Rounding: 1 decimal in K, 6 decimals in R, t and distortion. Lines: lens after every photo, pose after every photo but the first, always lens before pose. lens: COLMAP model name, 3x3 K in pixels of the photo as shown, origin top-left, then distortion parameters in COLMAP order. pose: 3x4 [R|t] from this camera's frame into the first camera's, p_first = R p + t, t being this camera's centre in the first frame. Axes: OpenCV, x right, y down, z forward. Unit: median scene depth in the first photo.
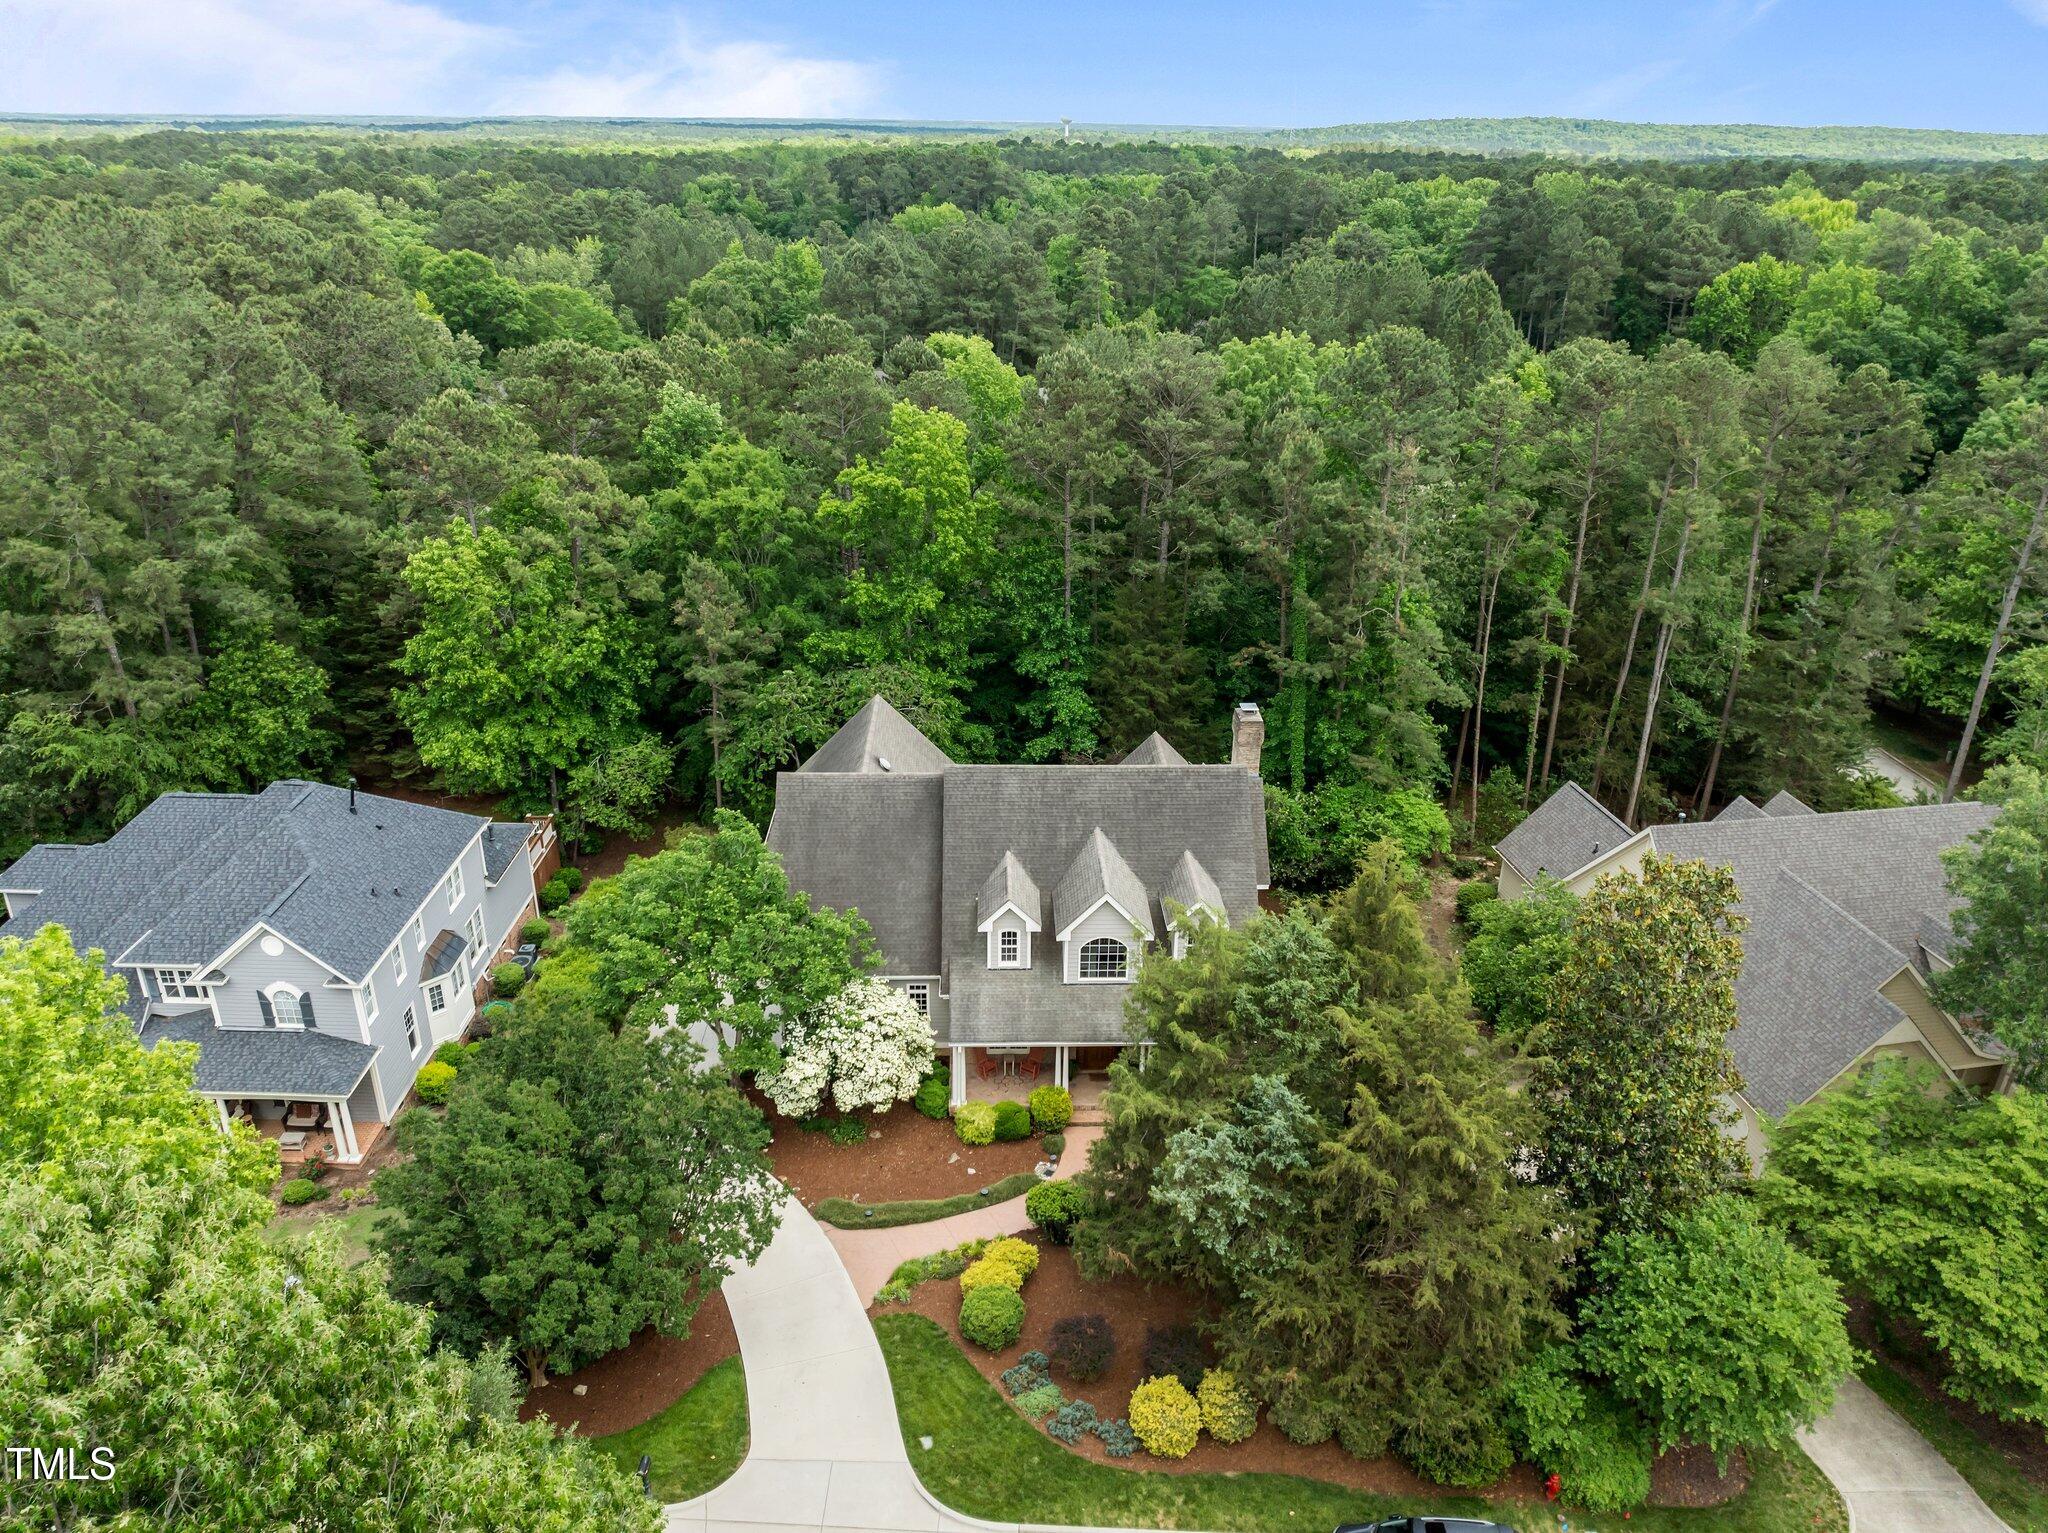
lens RADIAL K [[1439.0, 0, 1023.4], [0, 1439.0, 767.4], [0, 0, 1]] dist [0.001424, 0.000225]
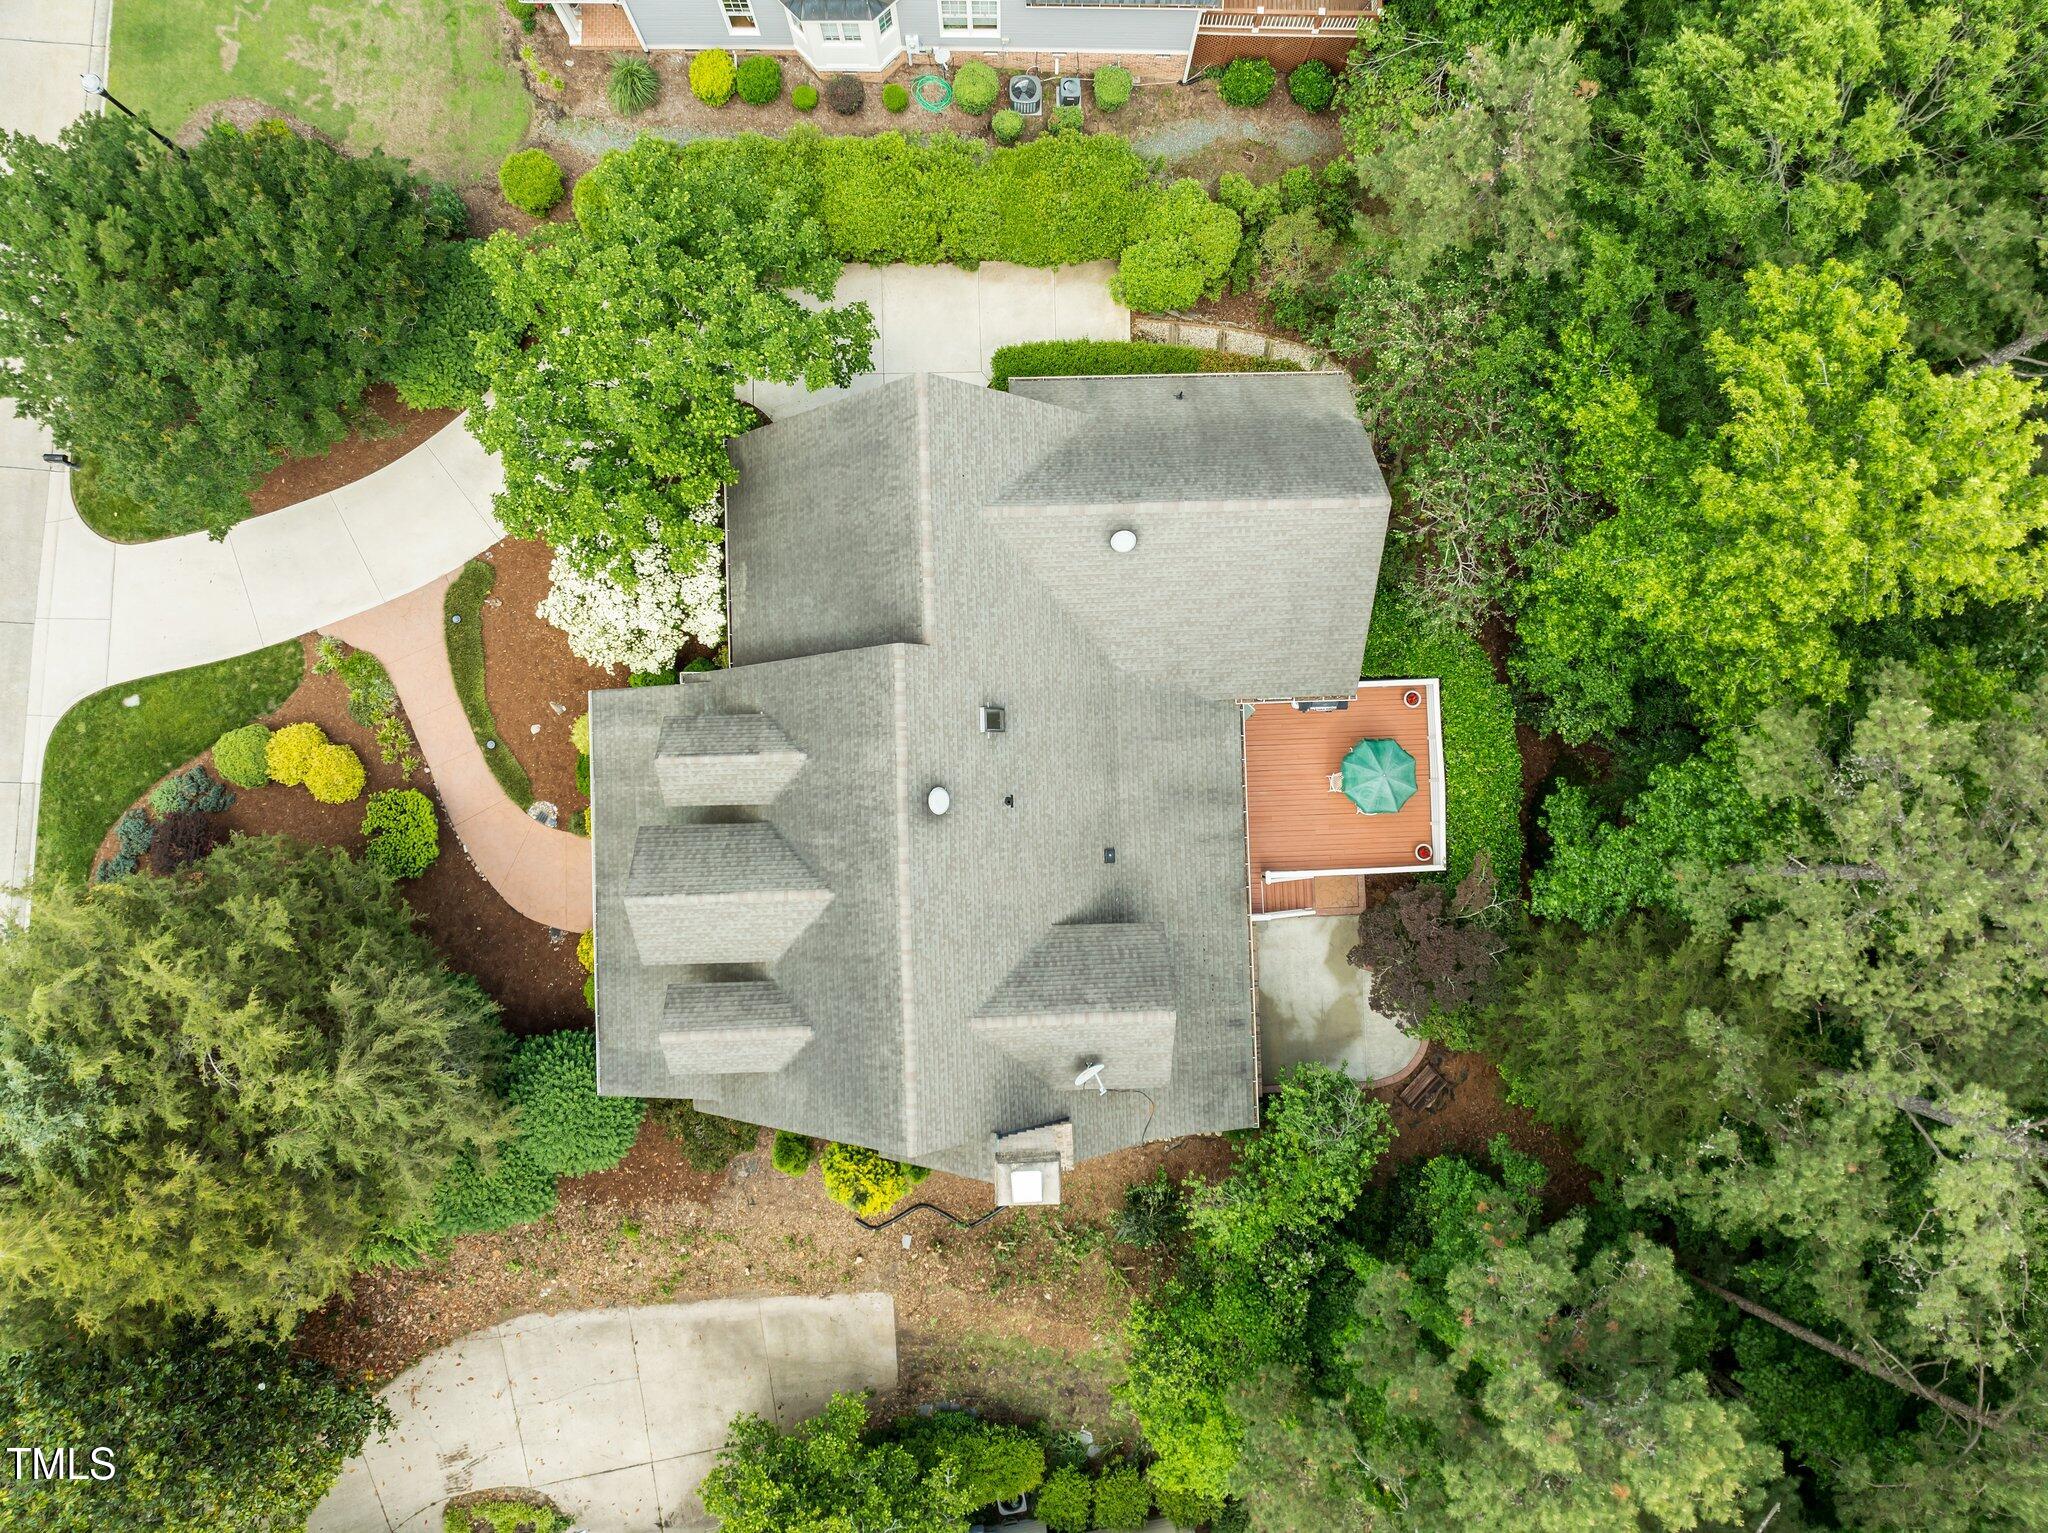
lens RADIAL K [[1431.2, 0, 1025.4], [0, 1431.2, 768.2], [0, 0, 1]] dist [-0.003695, -0.001139]
pose [[0.000832, 0.999362, -0.035707, 0.022032], [-0.415435, 0.032825, 0.909030, -0.734453], [0.909622, 0.014078, 0.415197, 1.048504]]
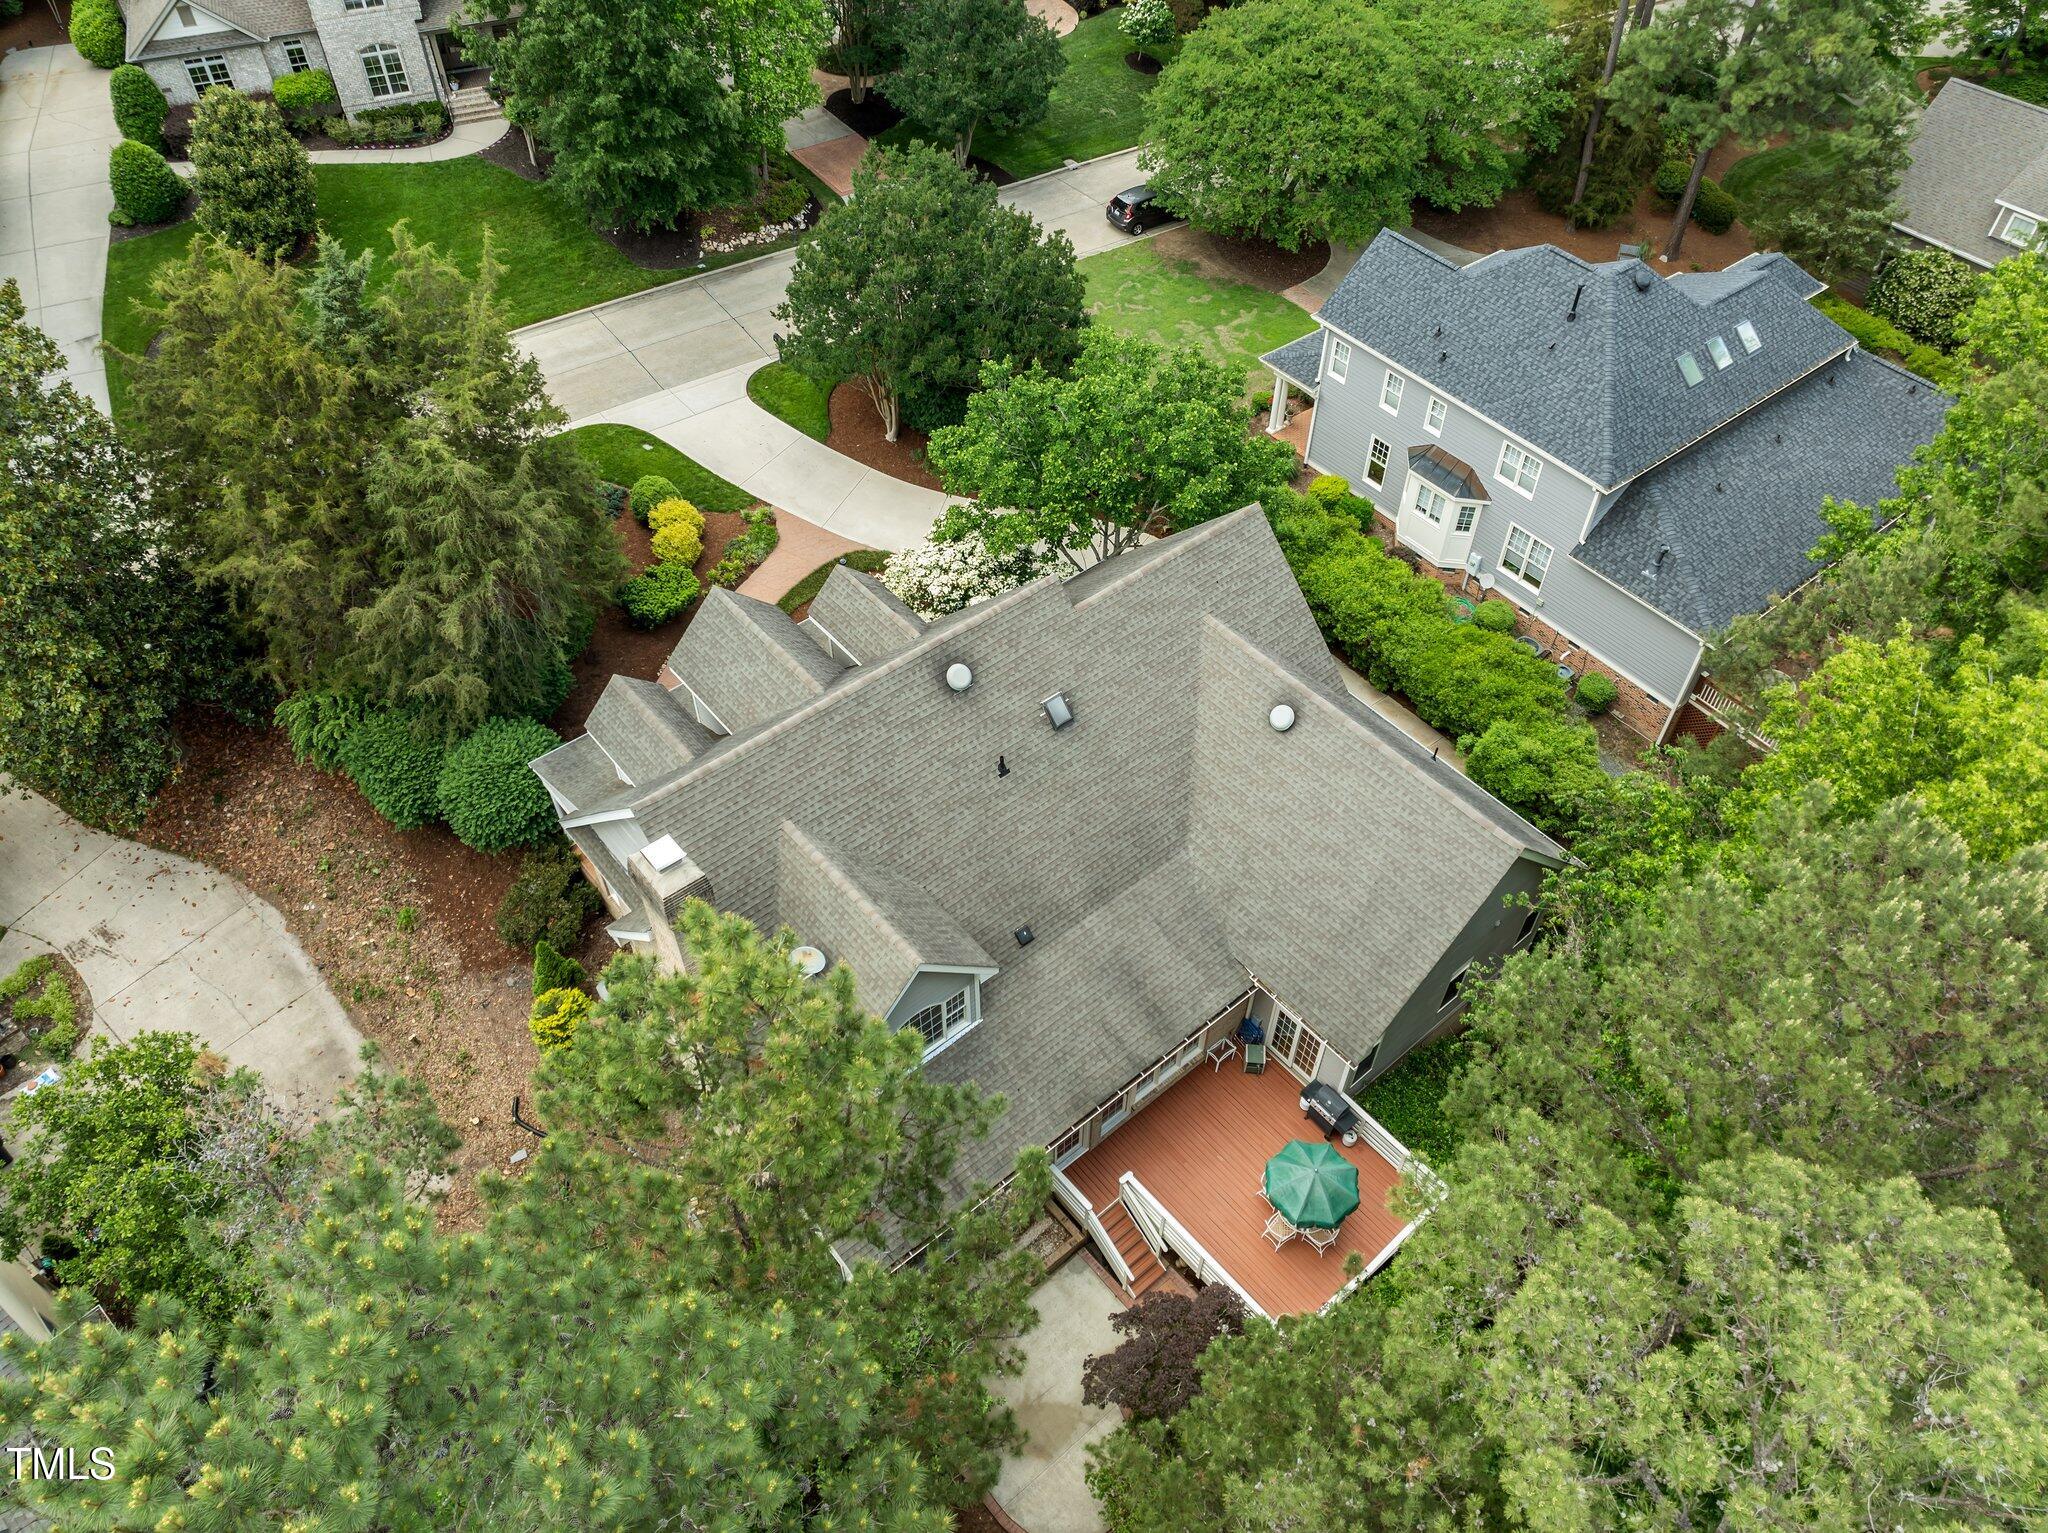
lens RADIAL K [[1419.7, 0, 1023.8], [0, 1419.7, 765.6], [0, 0, 1]] dist [-0.002269, -0.000931]
pose [[-0.786510, 0.464461, -0.407036, 0.318429], [-0.256578, 0.353764, 0.899455, -0.690226], [0.561756, 0.811867, -0.159068, 1.508846]]
